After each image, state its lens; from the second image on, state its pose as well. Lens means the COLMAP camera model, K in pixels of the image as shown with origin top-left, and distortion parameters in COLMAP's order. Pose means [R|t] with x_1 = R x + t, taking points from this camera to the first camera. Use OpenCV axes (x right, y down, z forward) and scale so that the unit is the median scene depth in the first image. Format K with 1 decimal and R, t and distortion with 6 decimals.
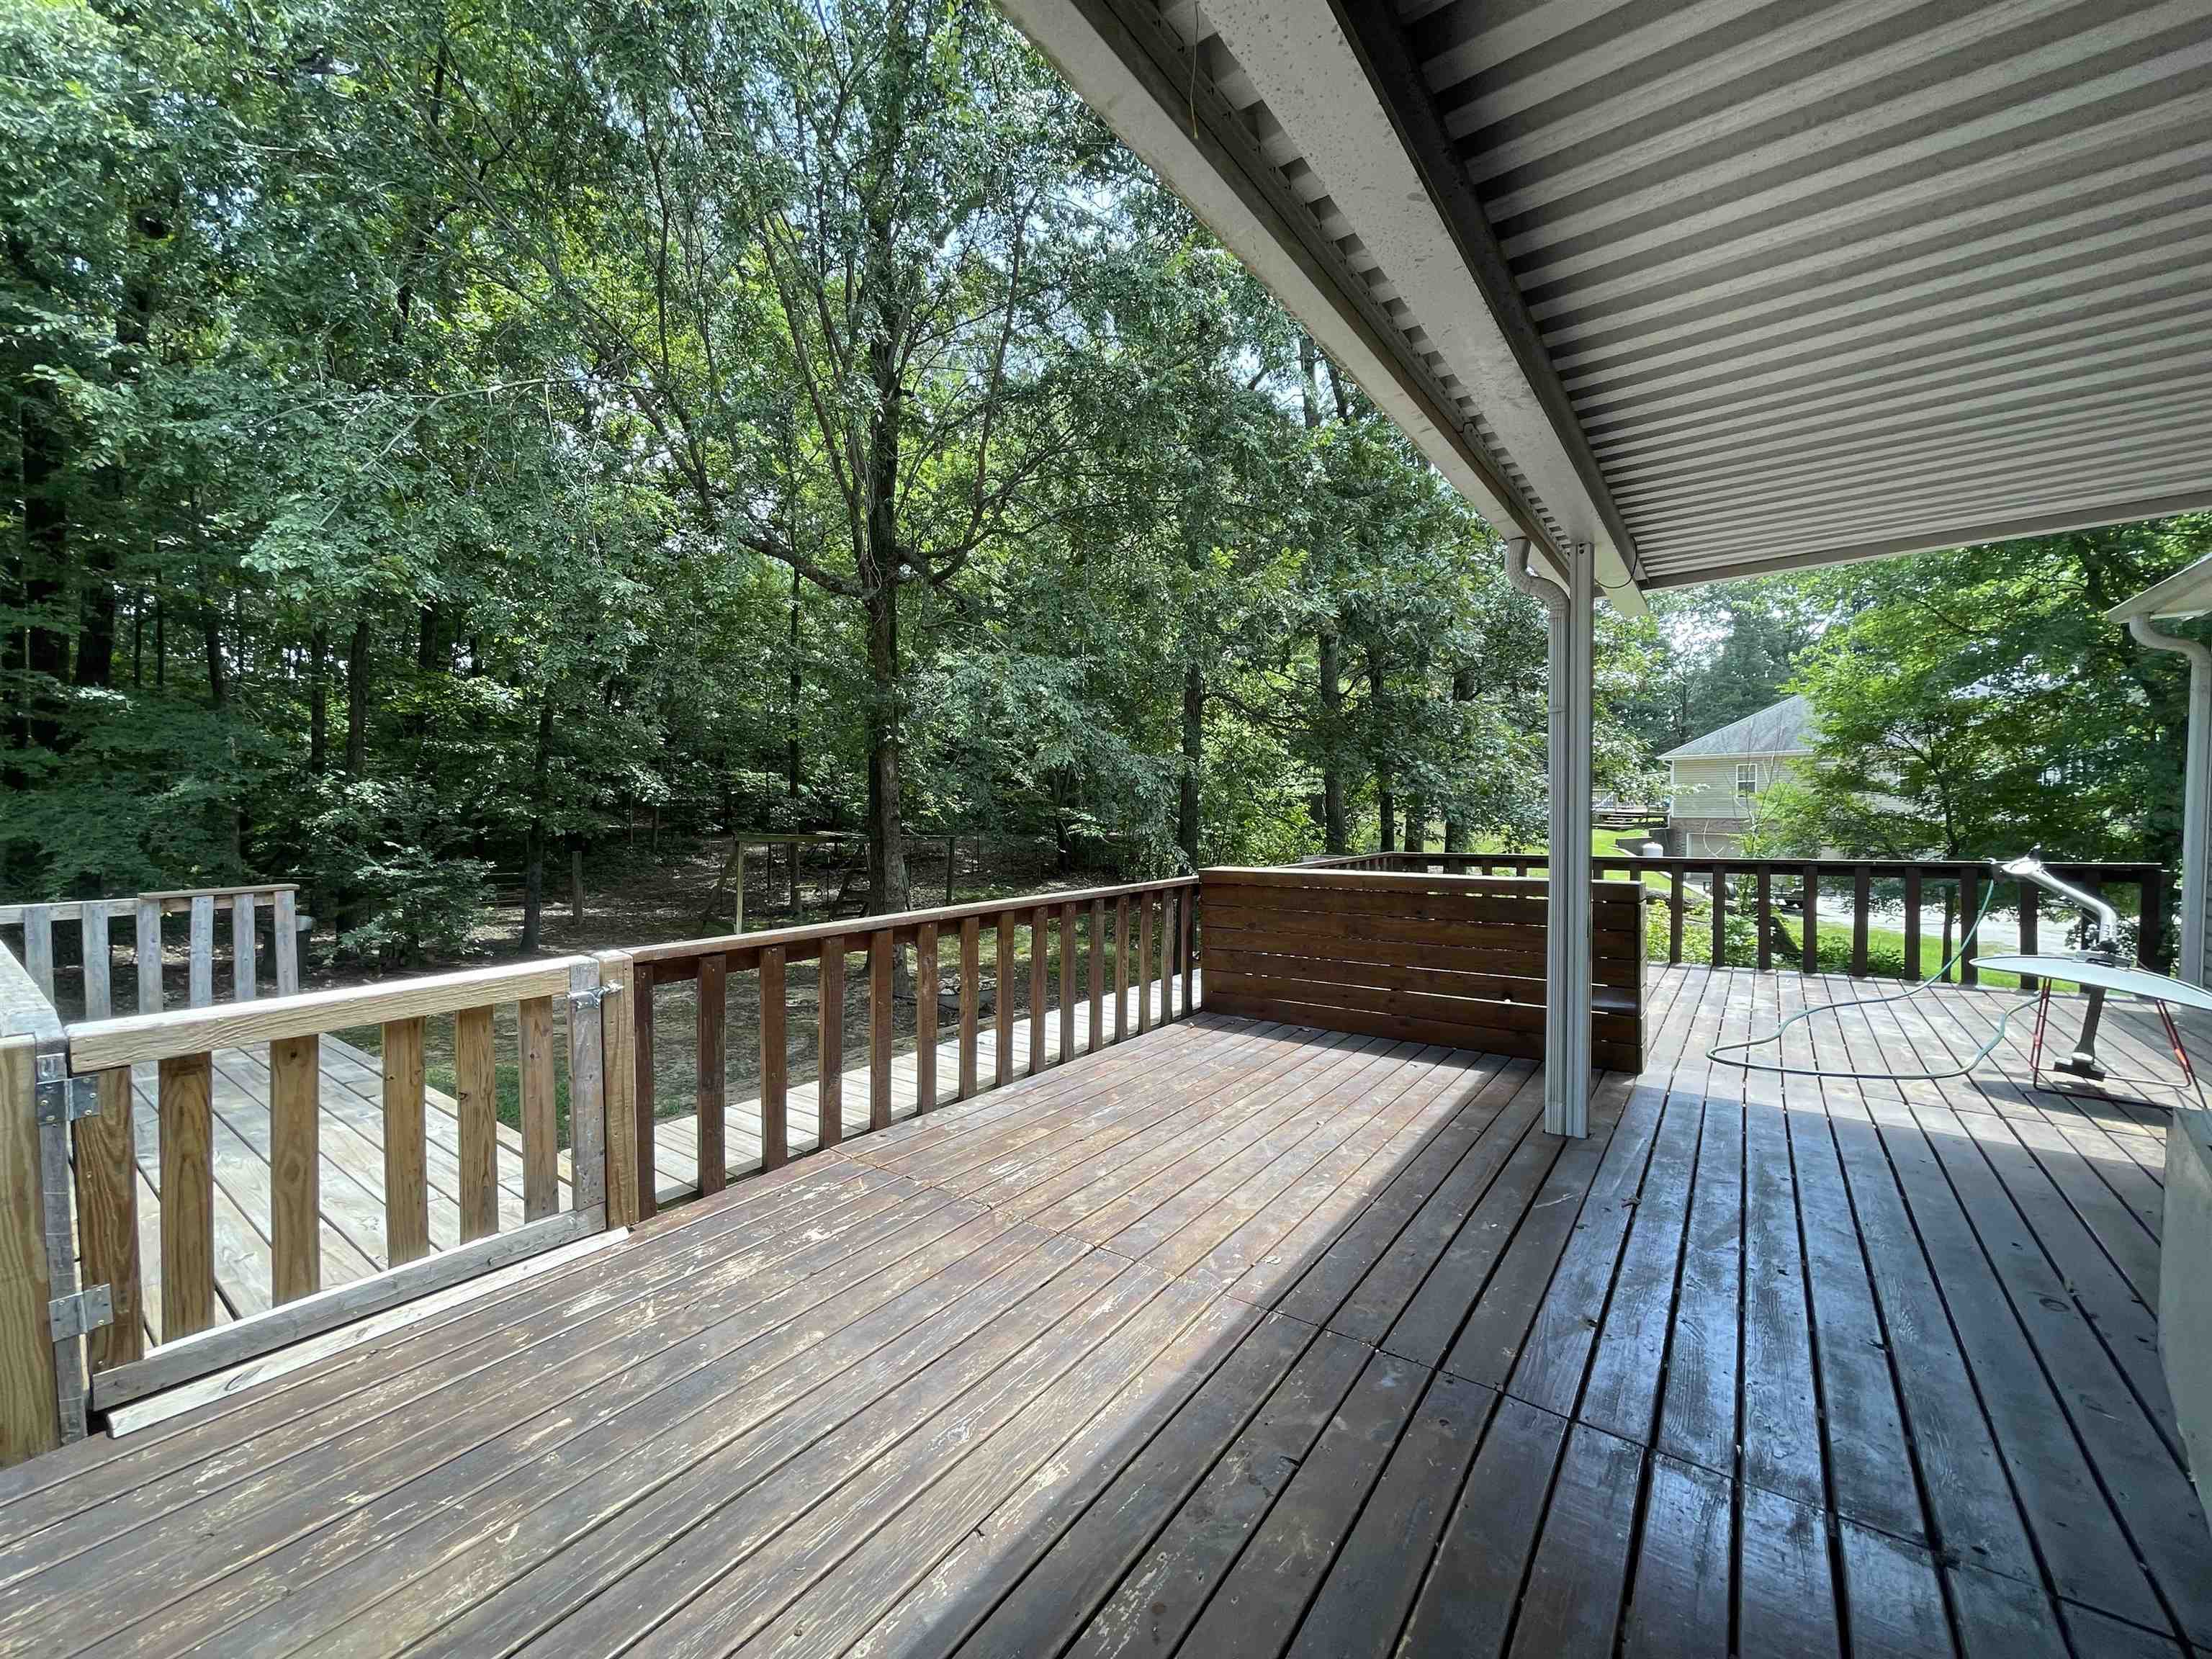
lens RADIAL K [[895.0, 0, 1097.1], [0, 895.0, 836.7], [0, 0, 1]] dist [-0.001104, 0.000915]
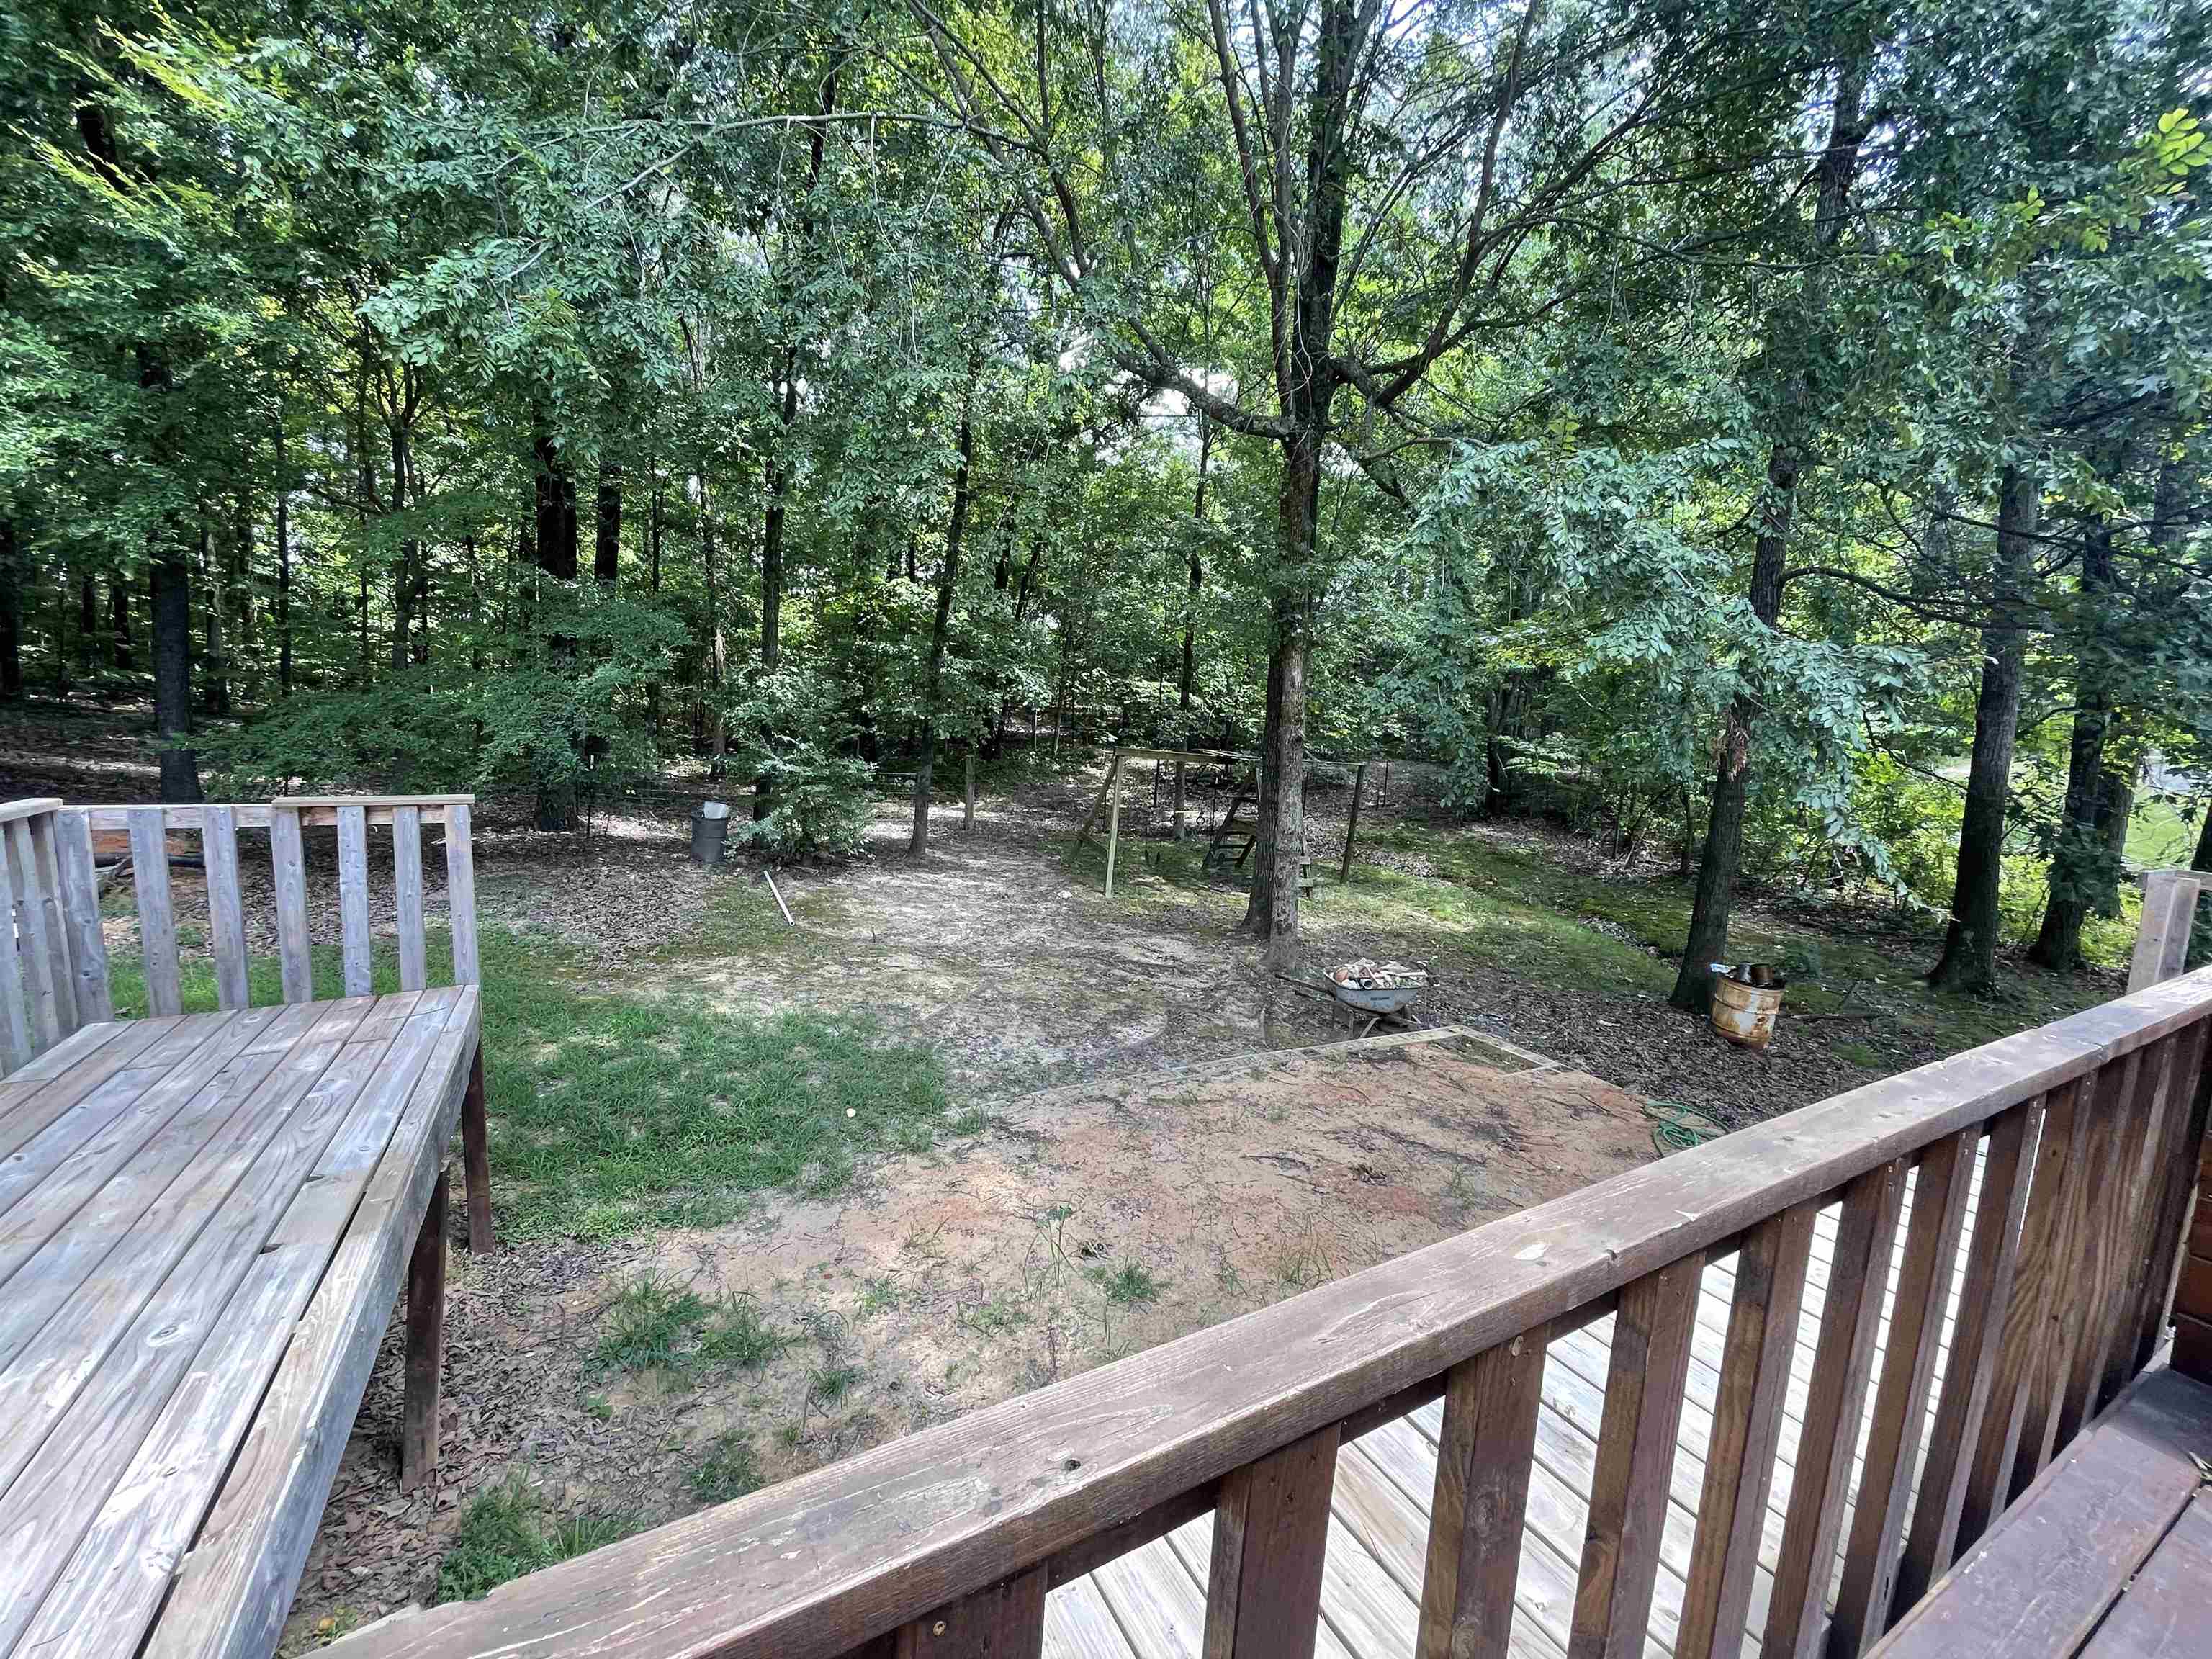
lens RADIAL K [[895.0, 0, 1098.4], [0, 895.0, 841.7], [0, 0, 1]] dist [-0.001104, 0.000915]
pose [[0.906222, 0.101650, -0.410401, -0.045698], [-0.061537, 0.992044, 0.109830, -0.006884], [0.418300, -0.074276, 0.905267, 0.185640]]
